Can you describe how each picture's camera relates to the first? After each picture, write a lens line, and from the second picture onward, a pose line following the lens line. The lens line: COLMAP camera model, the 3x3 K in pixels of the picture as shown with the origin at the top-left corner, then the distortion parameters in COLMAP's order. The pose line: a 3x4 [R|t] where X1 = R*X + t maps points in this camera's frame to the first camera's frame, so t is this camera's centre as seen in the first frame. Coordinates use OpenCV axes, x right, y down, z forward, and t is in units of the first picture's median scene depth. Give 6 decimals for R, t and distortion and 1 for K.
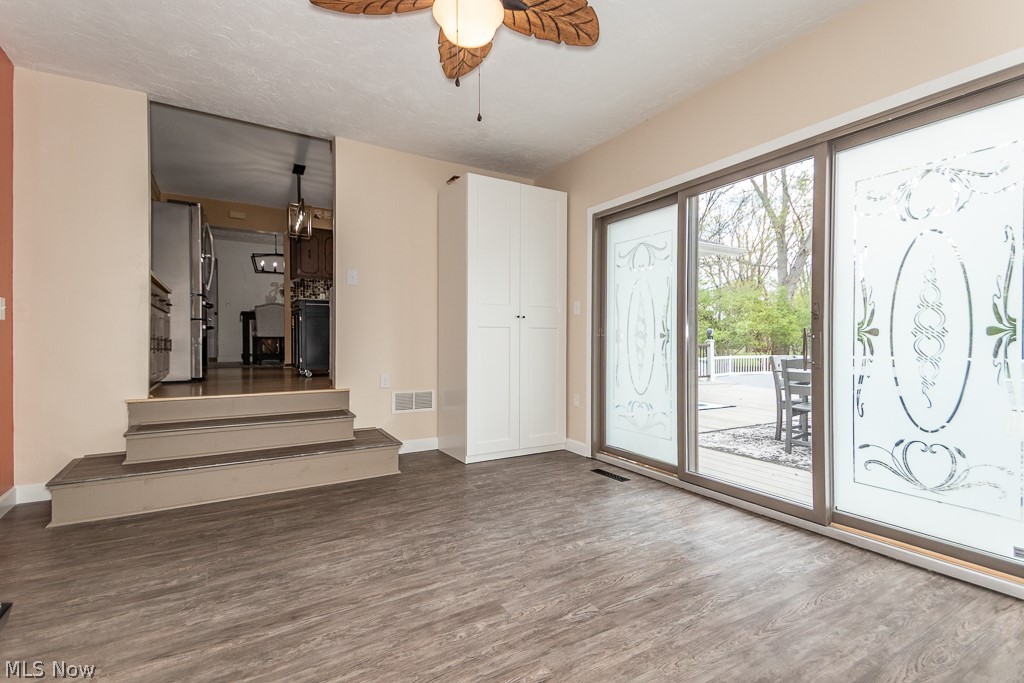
lens RADIAL K [[474.2, 0, 506.4], [0, 474.2, 336.8], [0, 0, 1]] dist [0.046986, -0.030460]
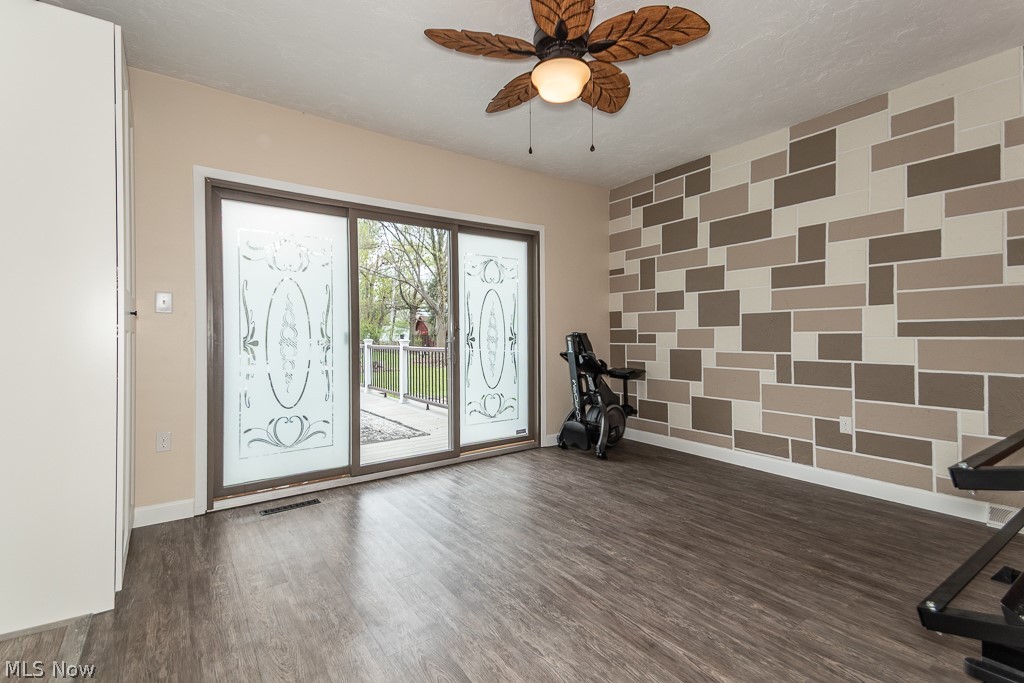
lens RADIAL K [[474.2, 0, 506.4], [0, 474.2, 336.8], [0, 0, 1]] dist [0.046986, -0.030460]
pose [[-0.078394, -0.011818, 0.996852, -1.160277], [0.010300, 0.999867, 0.012664, -0.046413], [-0.996869, 0.011260, -0.078262, 1.145211]]
